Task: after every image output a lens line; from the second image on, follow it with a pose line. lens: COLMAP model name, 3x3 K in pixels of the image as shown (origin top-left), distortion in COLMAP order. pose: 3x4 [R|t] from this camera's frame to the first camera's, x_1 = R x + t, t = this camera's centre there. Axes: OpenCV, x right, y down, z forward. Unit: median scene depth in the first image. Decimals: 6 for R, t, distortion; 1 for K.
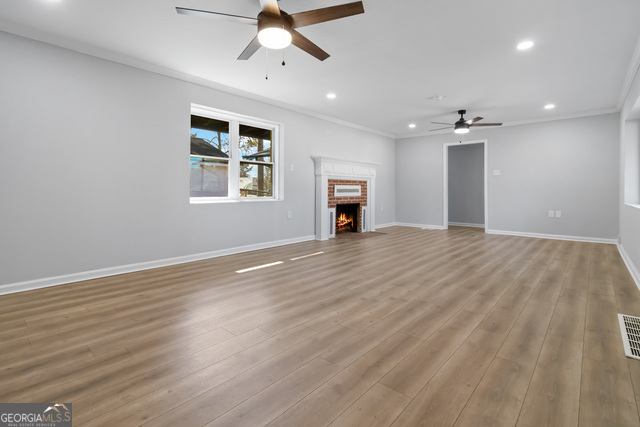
lens RADIAL K [[296.0, 0, 325.8], [0, 296.0, 184.6], [0, 0, 1]] dist [-0.000632, -0.000297]
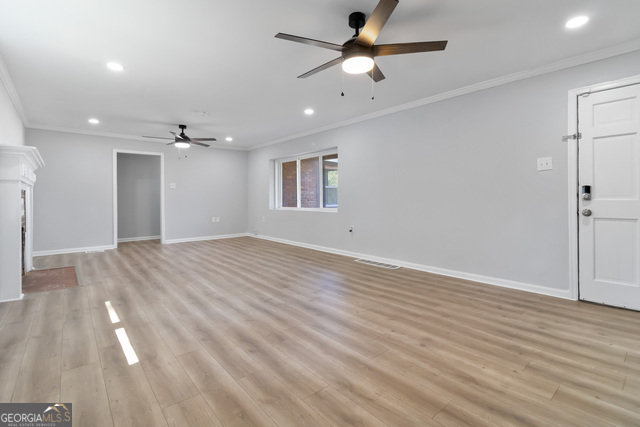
lens RADIAL K [[300.1, 0, 308.8], [0, 300.1, 198.5], [0, 0, 1]] dist [0.000721, 0.000119]
pose [[0.171060, -0.005557, 0.985245, -0.930176], [-0.012247, 0.999895, 0.007766, -0.020682], [-0.985185, -0.013395, 0.170974, 0.733731]]
